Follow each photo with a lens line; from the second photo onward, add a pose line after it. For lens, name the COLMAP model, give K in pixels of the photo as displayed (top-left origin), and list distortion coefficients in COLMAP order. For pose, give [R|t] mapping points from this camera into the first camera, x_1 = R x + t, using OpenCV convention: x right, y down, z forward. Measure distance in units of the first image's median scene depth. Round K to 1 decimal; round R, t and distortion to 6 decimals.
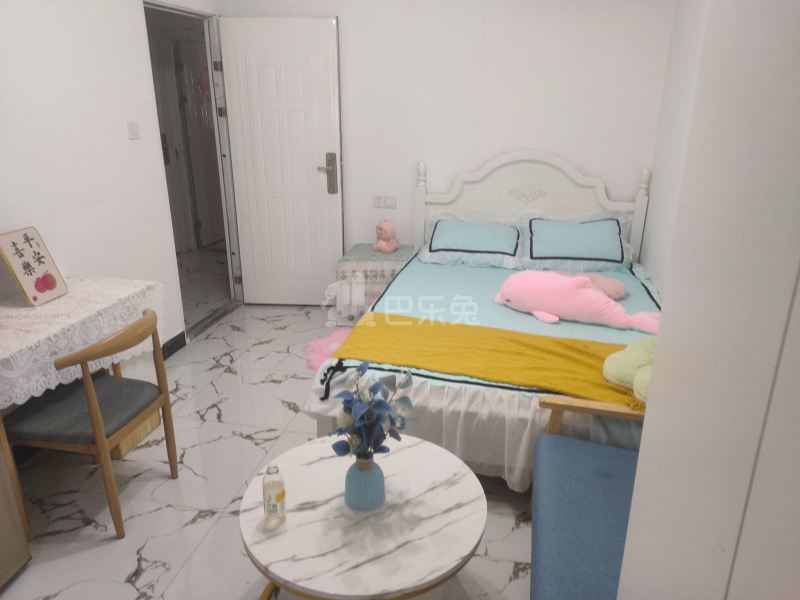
lens RADIAL K [[593.6, 0, 399.7], [0, 593.6, 284.4], [0, 0, 1]] dist [0.011351, 0.002084]
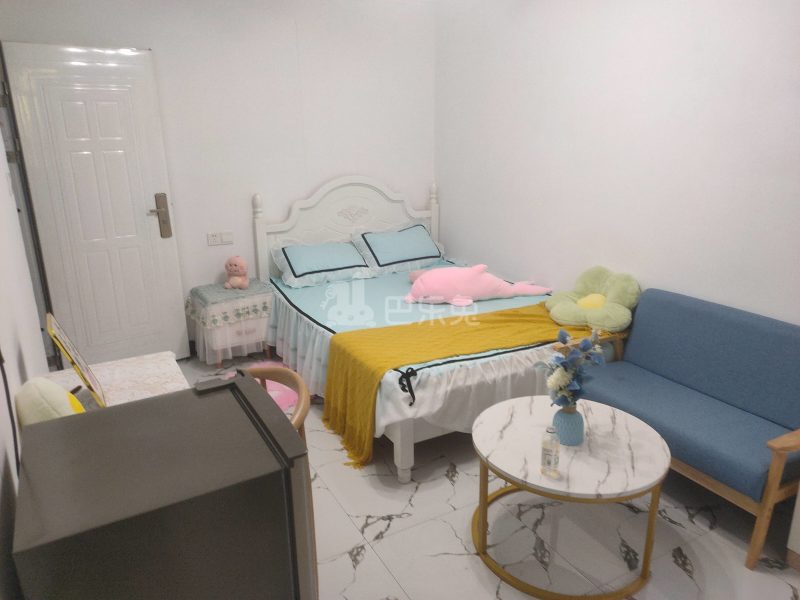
lens RADIAL K [[586.8, 0, 400.0], [0, 586.8, 300.0], [0, 0, 1]] dist [-0.005678, -0.000472]
pose [[0.750250, -0.203475, 0.629065, -0.479820], [0.217139, 0.974519, 0.056244, -0.035877], [-0.624480, 0.094397, 0.775316, 0.097863]]
